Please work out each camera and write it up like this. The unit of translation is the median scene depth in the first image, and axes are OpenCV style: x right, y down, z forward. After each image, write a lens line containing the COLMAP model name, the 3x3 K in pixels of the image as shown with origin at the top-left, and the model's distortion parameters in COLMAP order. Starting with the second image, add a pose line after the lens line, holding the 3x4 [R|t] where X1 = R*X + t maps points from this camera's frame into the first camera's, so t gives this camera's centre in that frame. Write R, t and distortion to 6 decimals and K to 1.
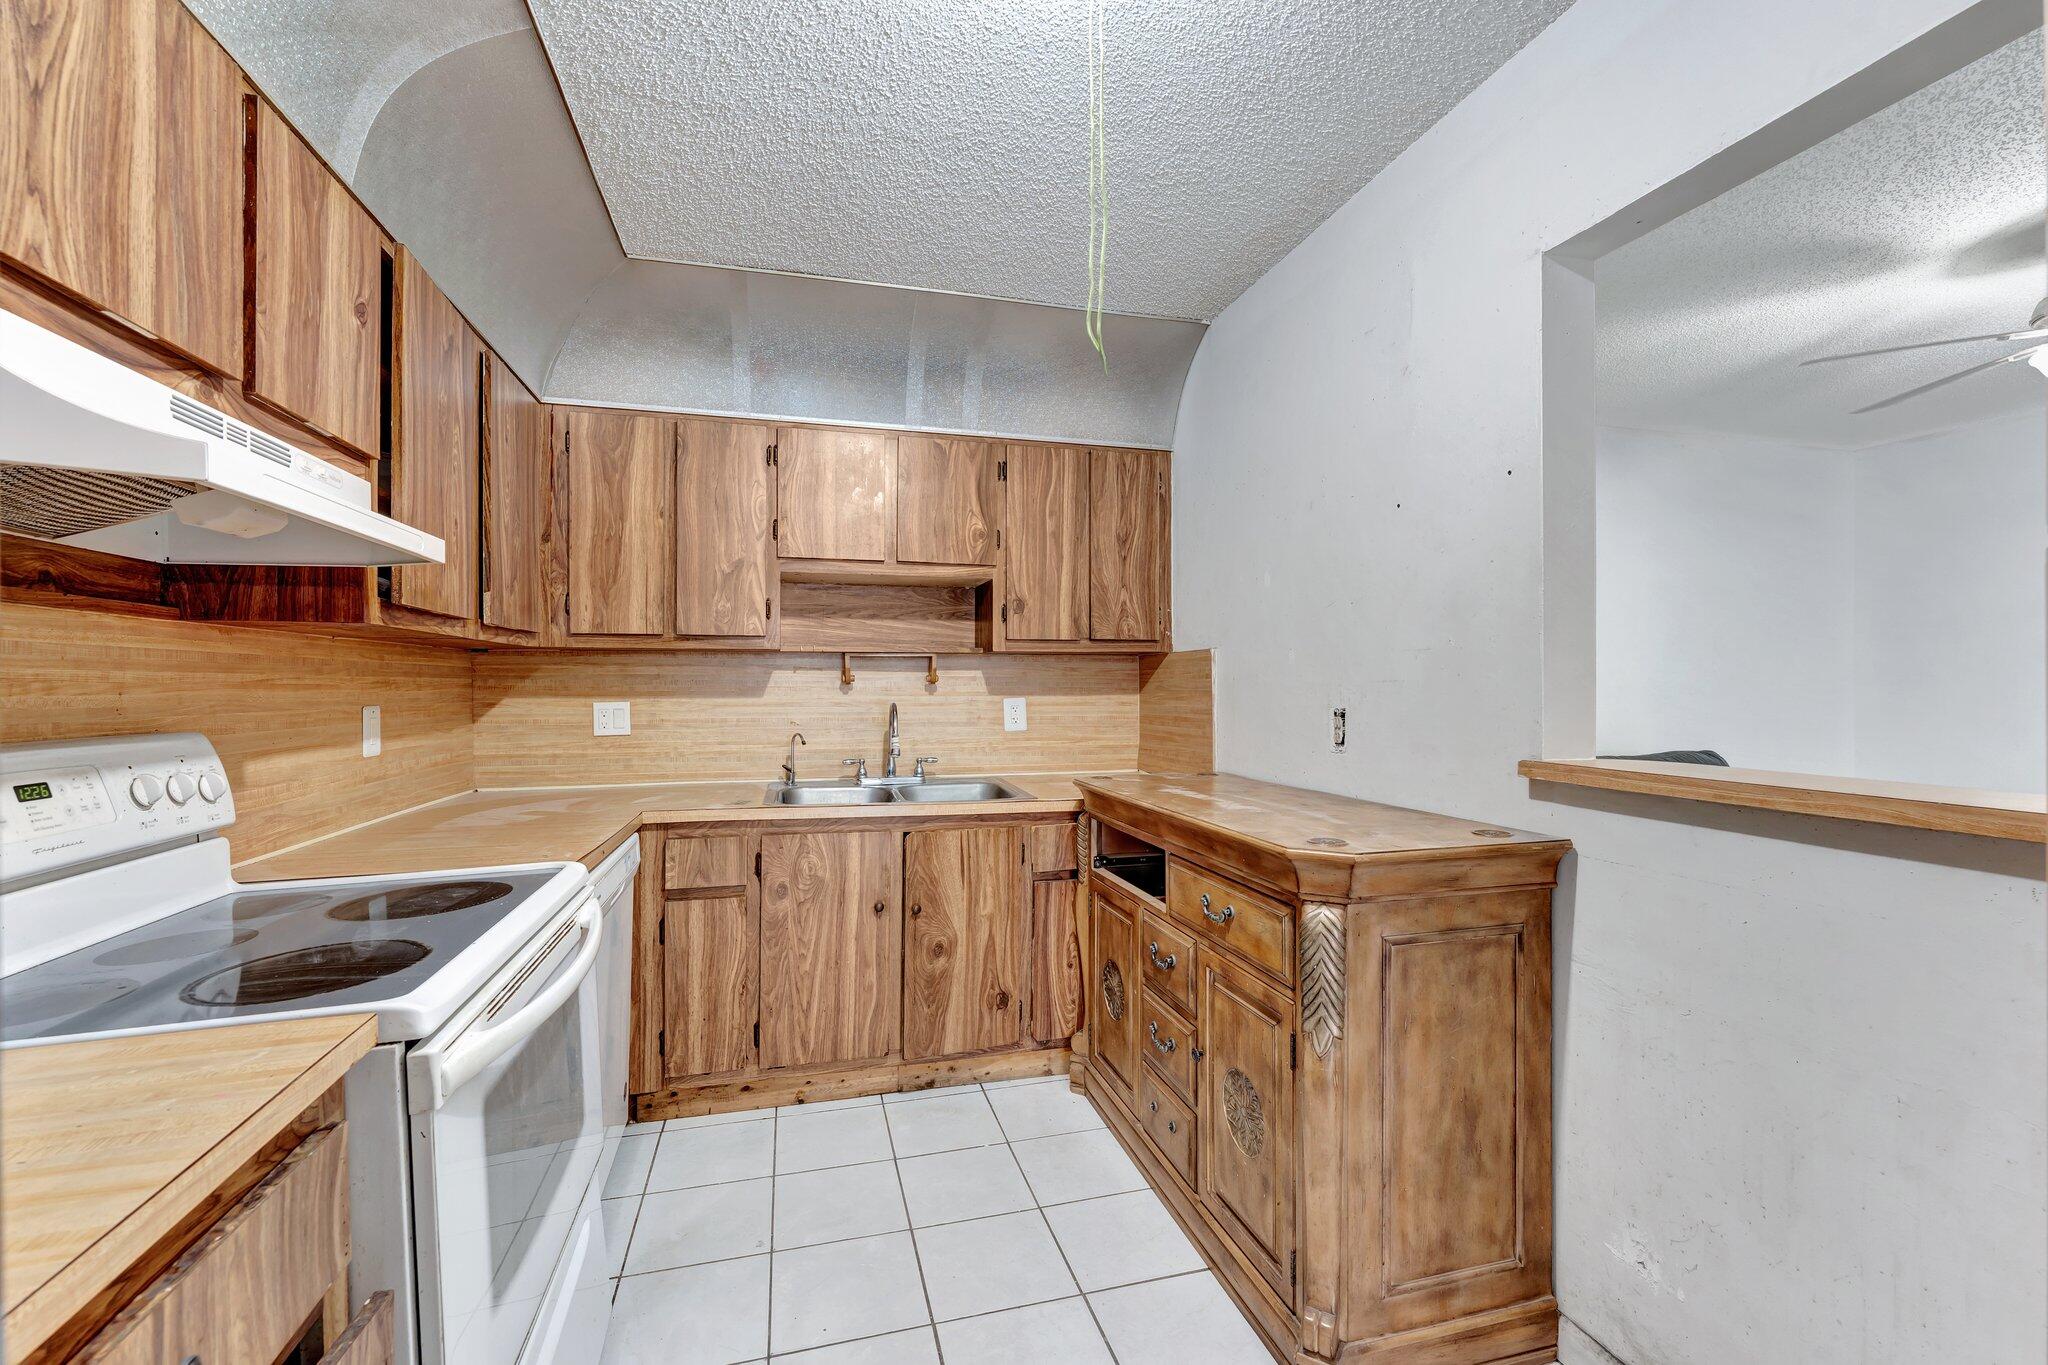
lens RADIAL K [[868.7, 0, 1033.5], [0, 868.7, 685.5], [0, 0, 1]] dist [-0.002430, -0.000171]
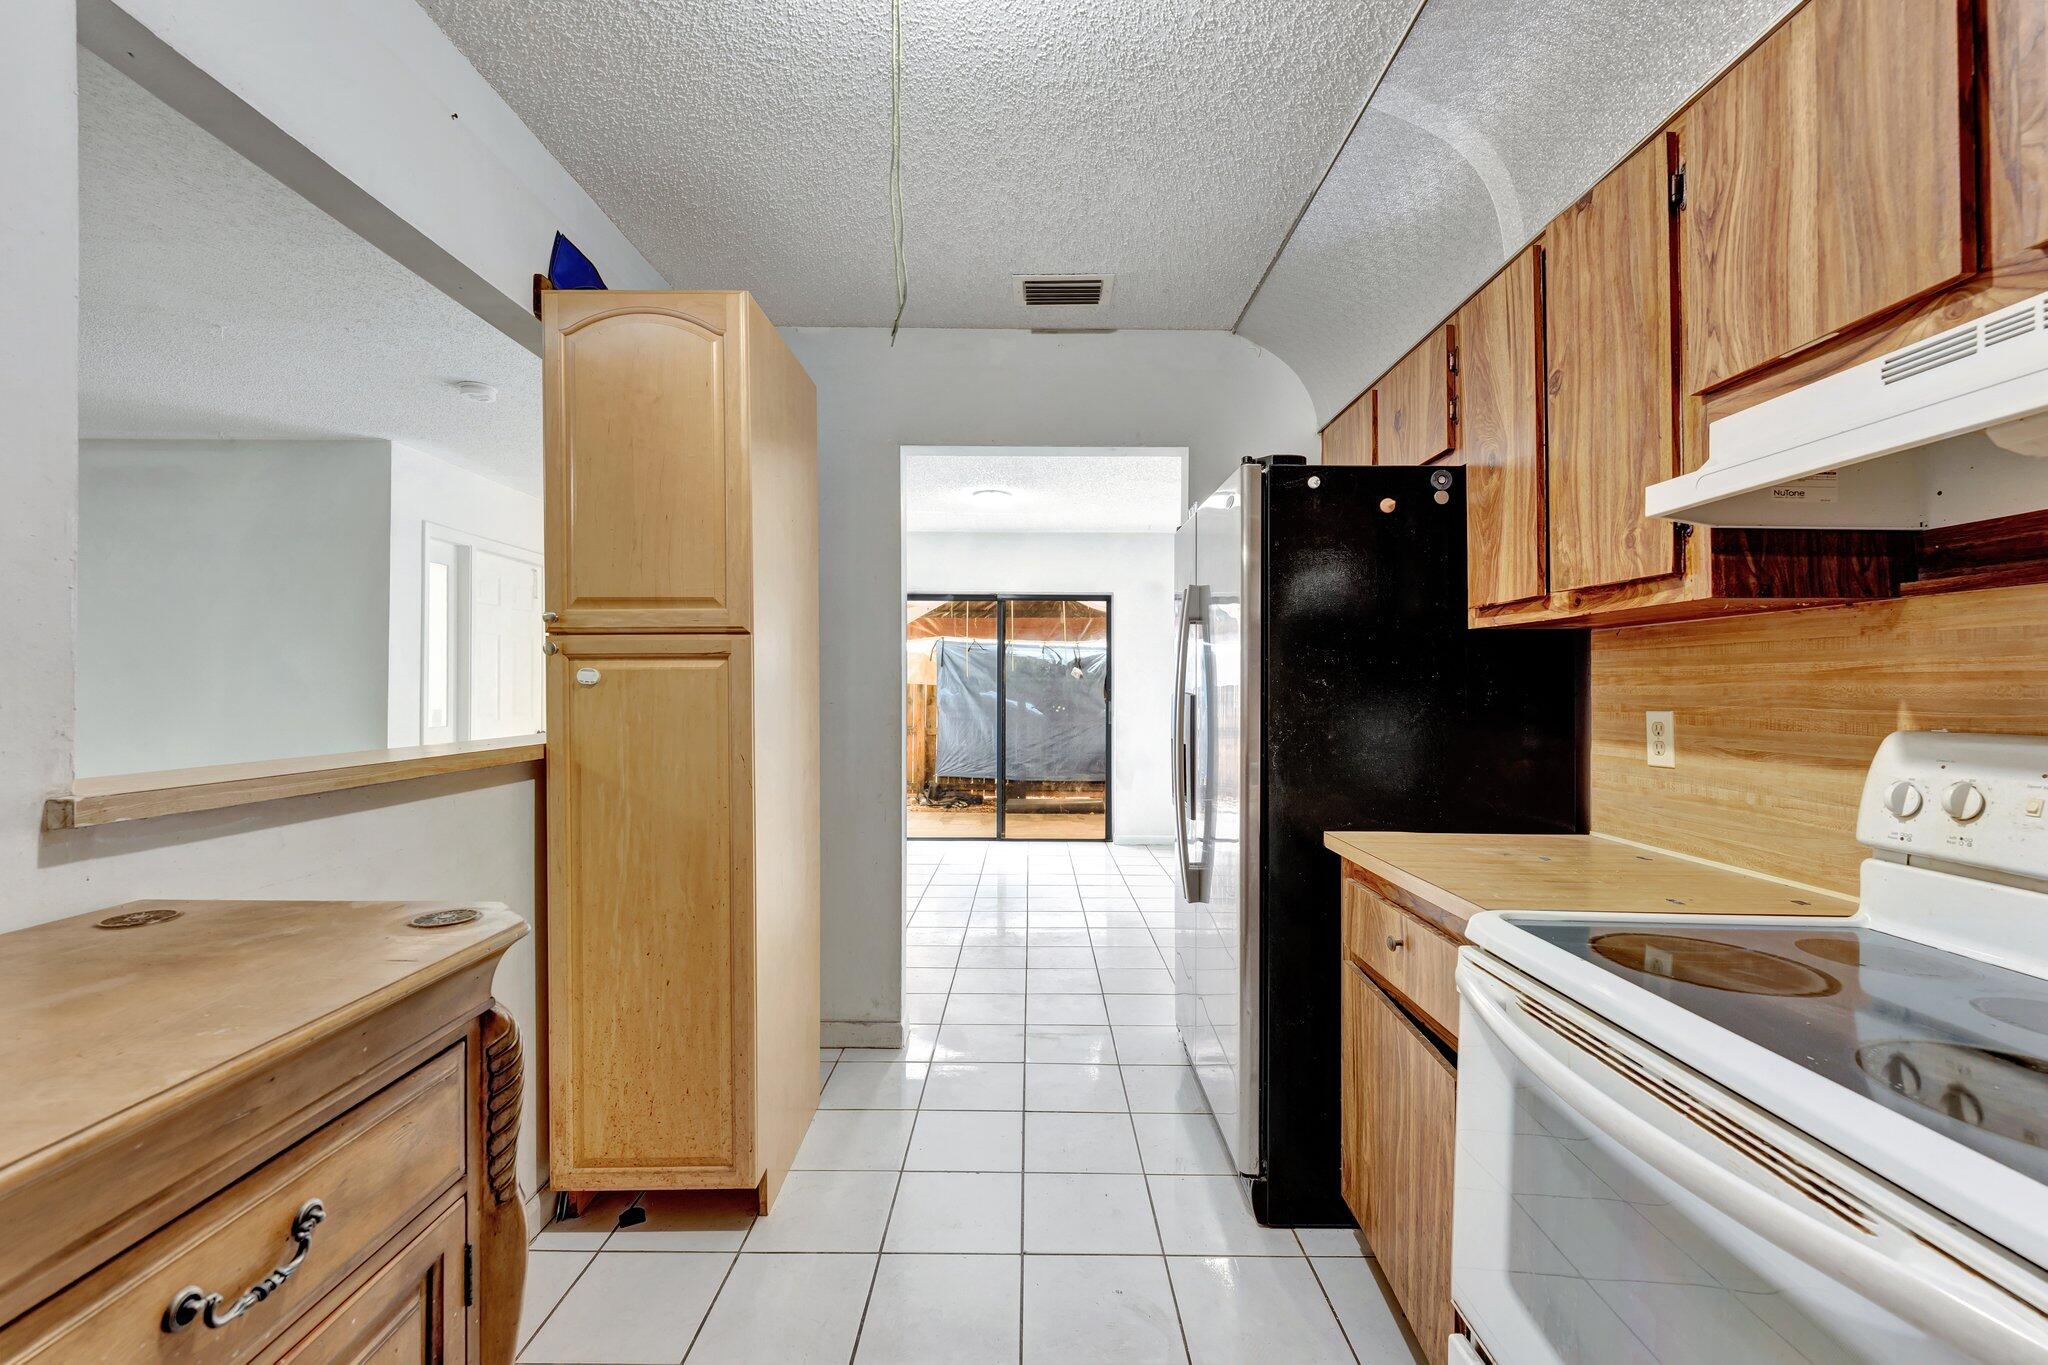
lens RADIAL K [[838.5, 0, 1024.0], [0, 838.5, 682.5], [0, 0, 1]] dist [-0.000636, -0.000064]
pose [[-0.961774, 0.002865, 0.273831, -0.138247], [0.001735, 0.999989, -0.004369, 0.005240], [-0.273840, -0.003727, -0.961768, 0.842147]]
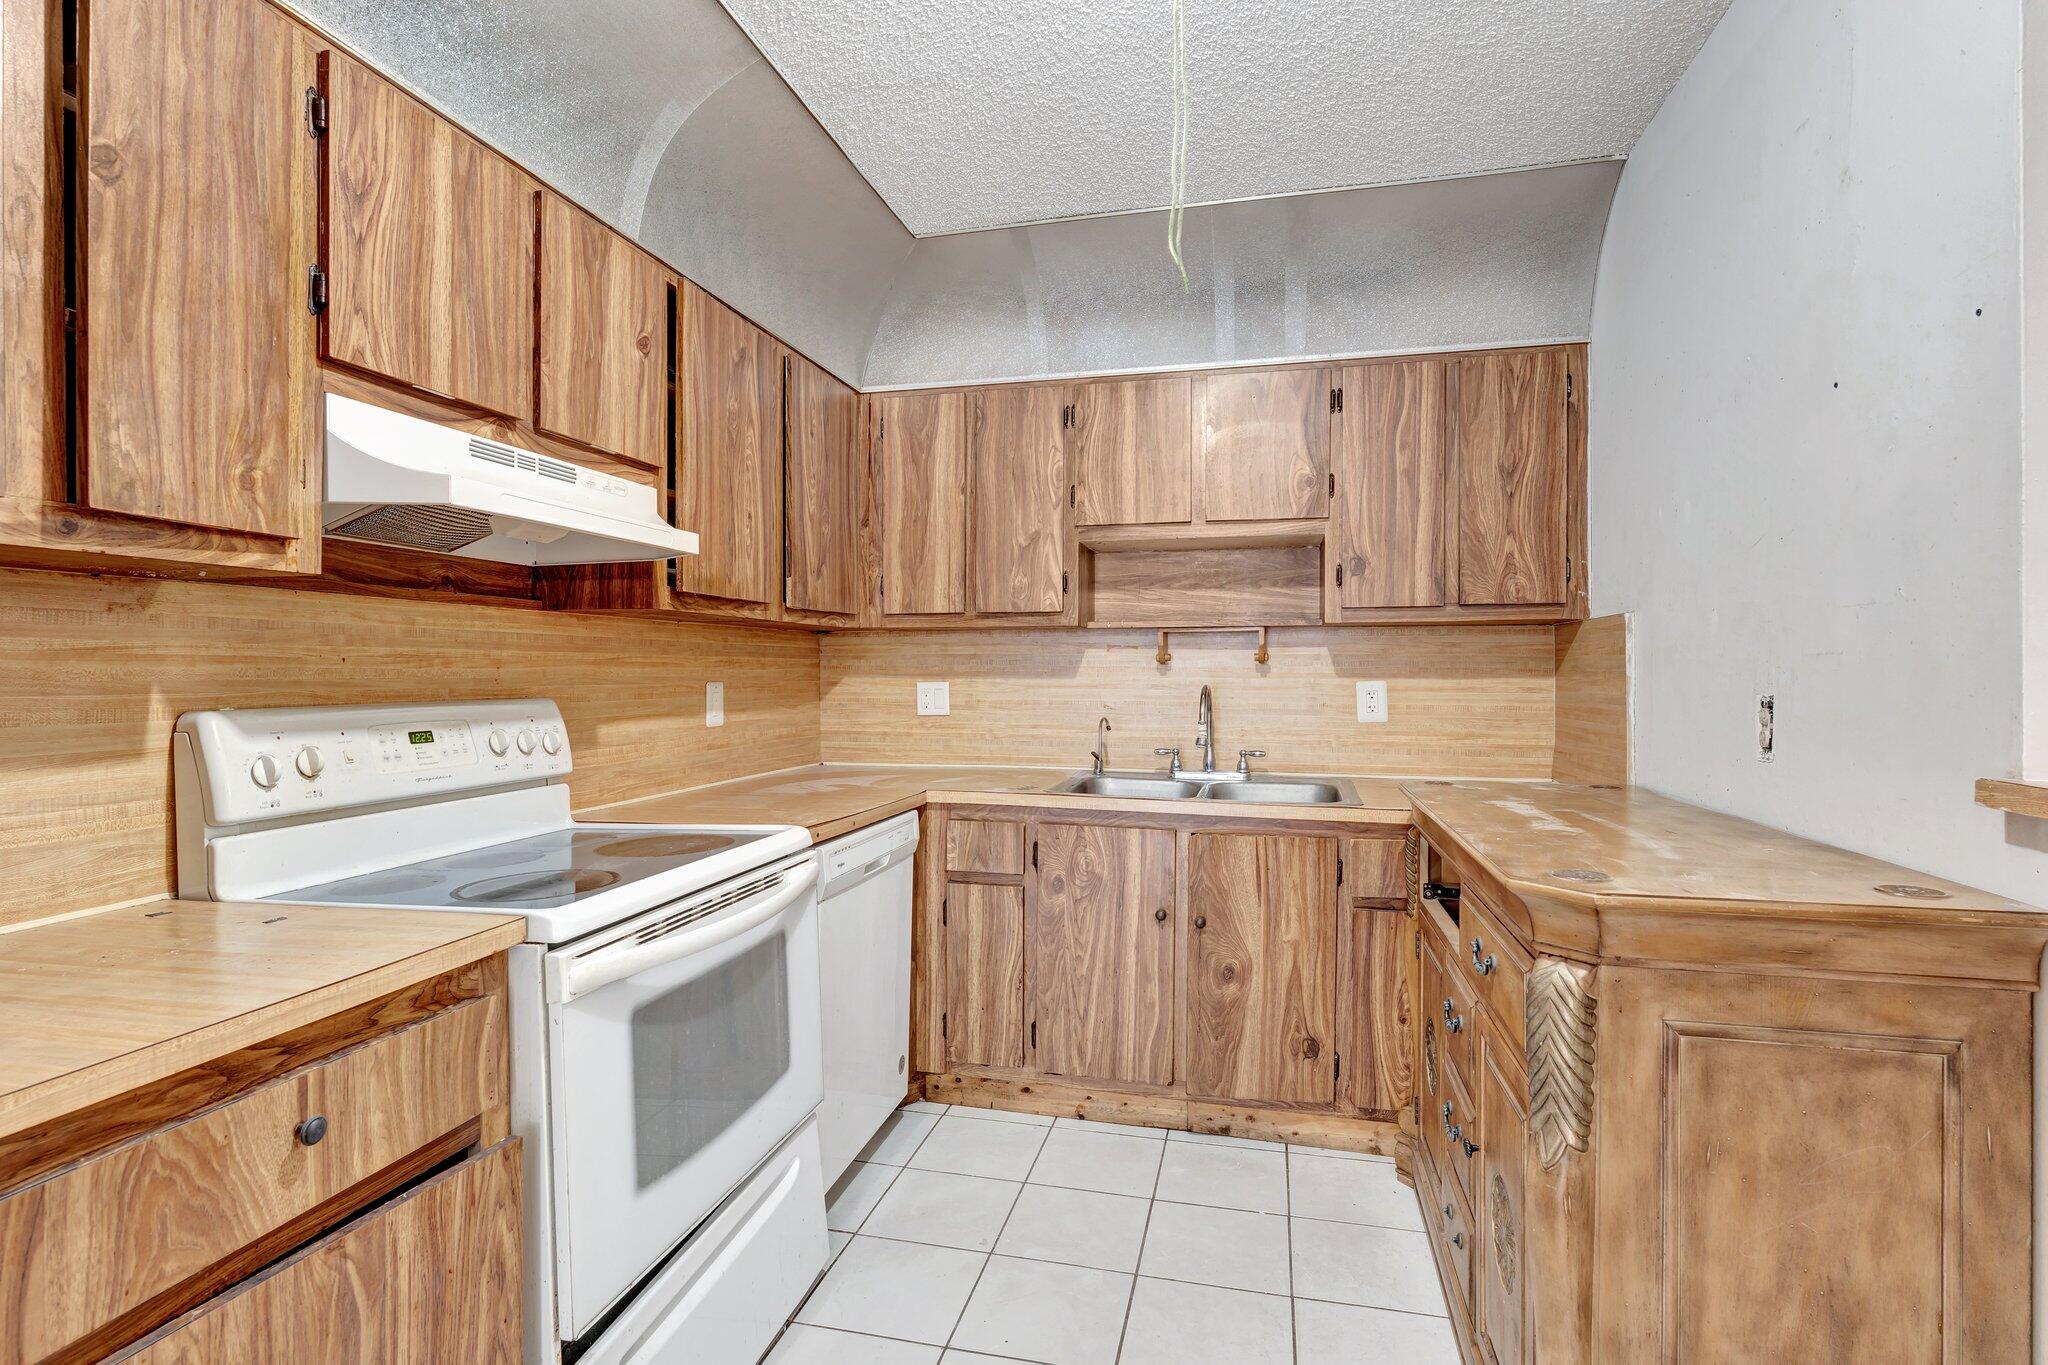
lens RADIAL K [[1026.5, 0, 1012.7], [0, 1026.5, 672.9], [0, 0, 1]] dist [0.000337, -0.000659]
pose [[0.870162, 0.002426, -0.492760, 0.196880], [-0.001532, 0.999996, 0.002218, 0.006539], [0.492763, -0.001175, 0.870163, 0.017891]]
